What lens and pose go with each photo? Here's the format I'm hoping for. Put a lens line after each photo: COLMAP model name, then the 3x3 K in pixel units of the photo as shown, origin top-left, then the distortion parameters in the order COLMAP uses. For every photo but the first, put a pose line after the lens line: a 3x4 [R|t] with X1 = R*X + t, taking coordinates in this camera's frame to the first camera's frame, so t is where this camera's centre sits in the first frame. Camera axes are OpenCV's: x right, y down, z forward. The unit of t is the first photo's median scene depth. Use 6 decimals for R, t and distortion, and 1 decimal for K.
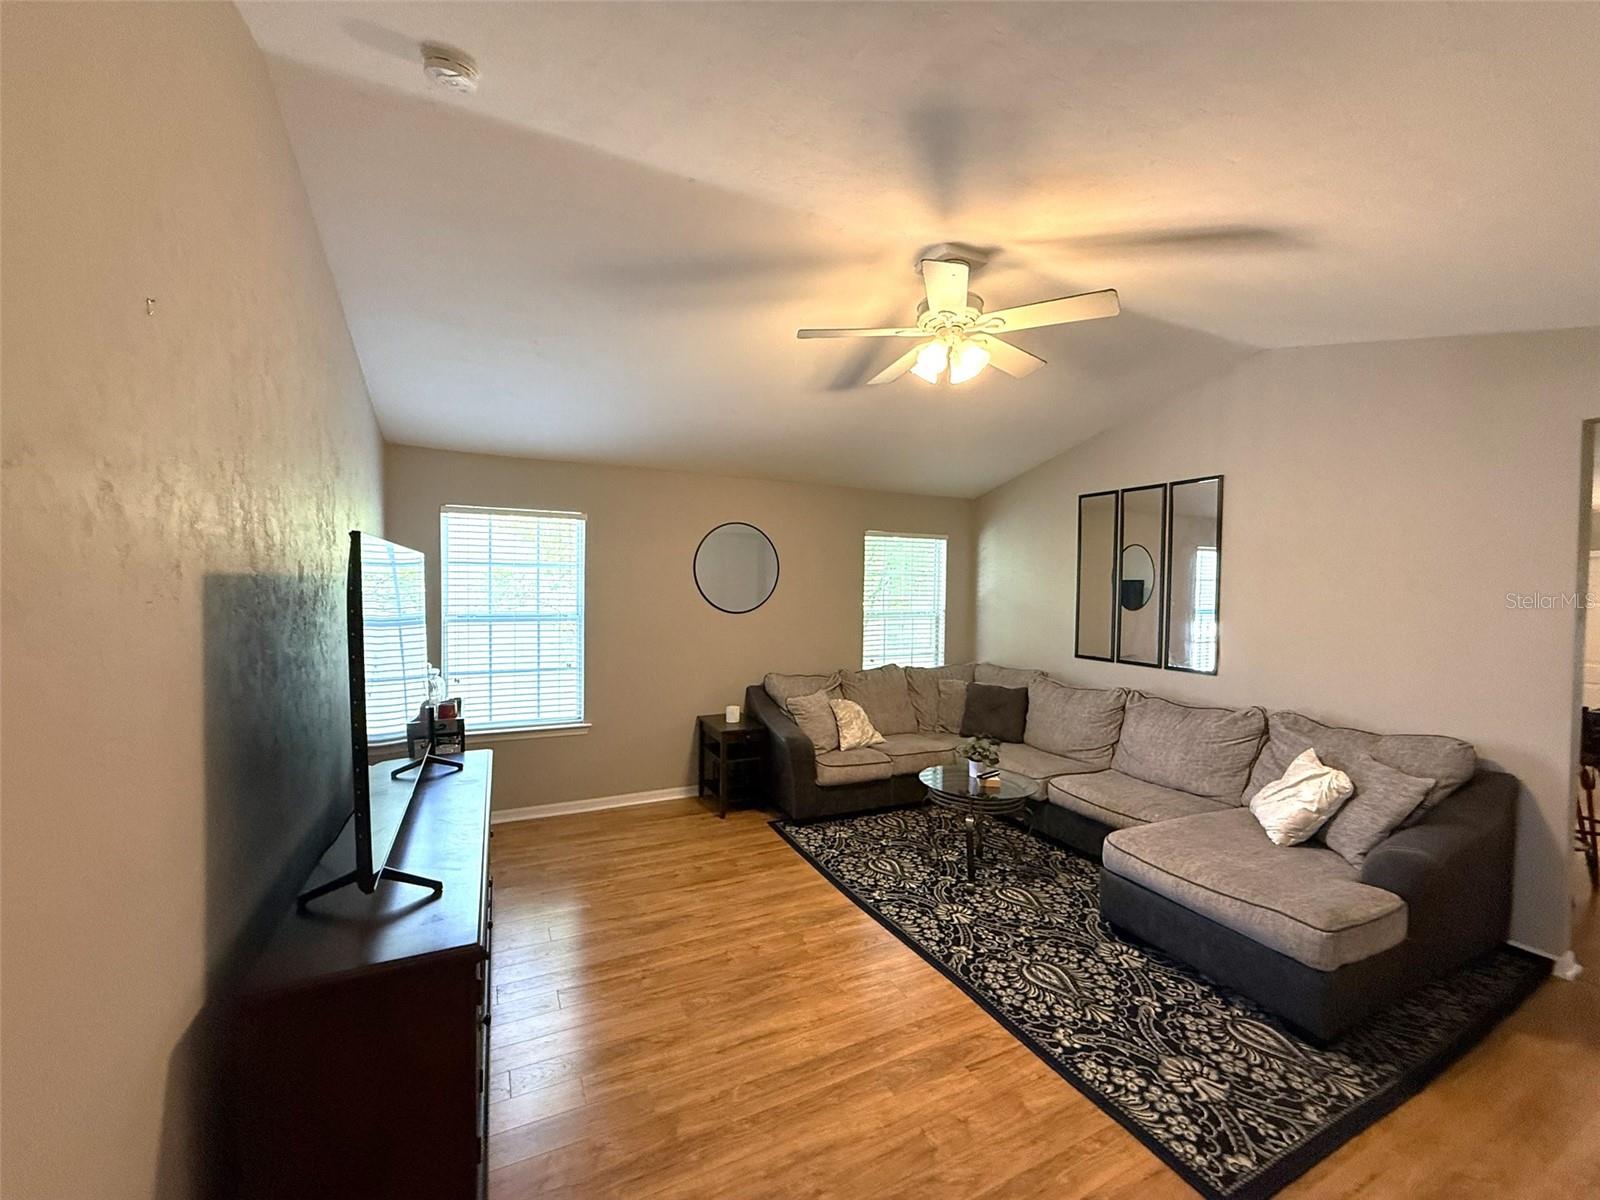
lens RADIAL K [[636.8, 0, 799.8], [0, 636.8, 601.9], [0, 0, 1]] dist [-0.003695, 0.000777]
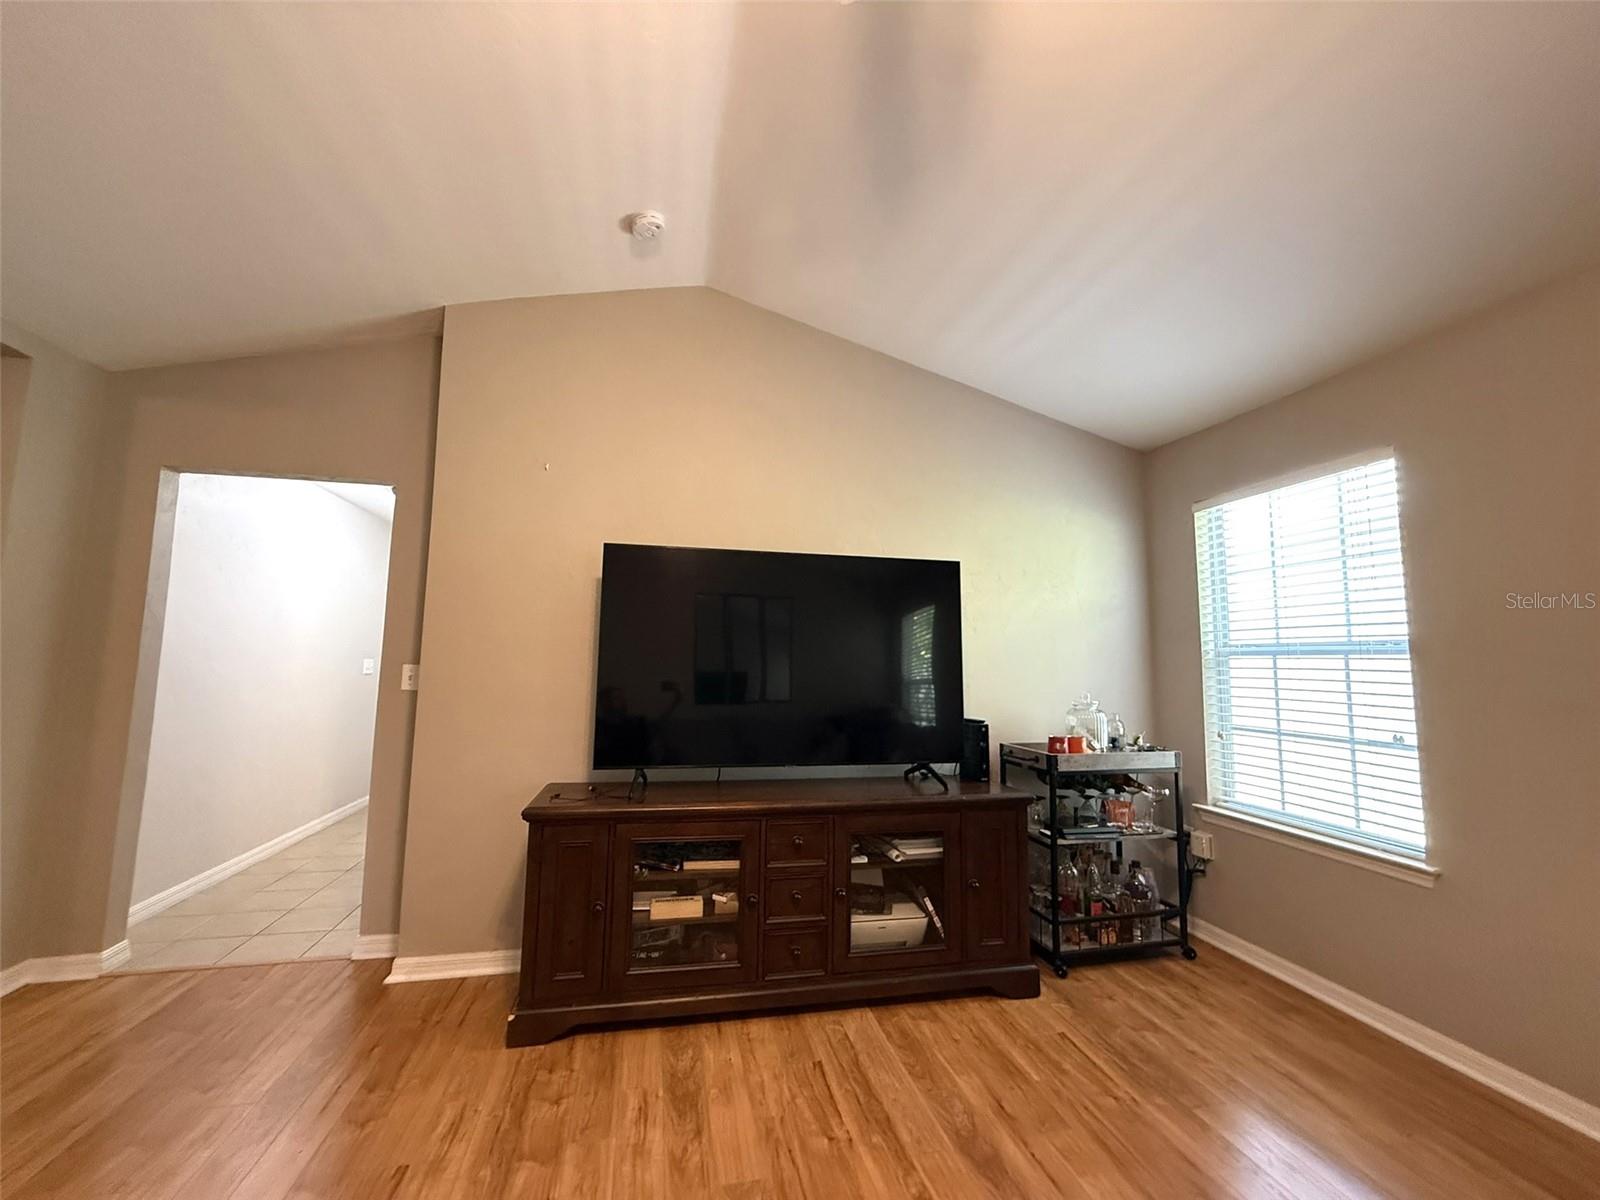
lens RADIAL K [[636.8, 0, 791.2], [0, 636.8, 596.9], [0, 0, 1]] dist [-0.003695, 0.000777]
pose [[-0.239517, -0.113894, -0.964189, 0.459111], [-0.045339, 0.993324, -0.106073, 0.105622], [0.969833, 0.018309, -0.243082, 1.103970]]
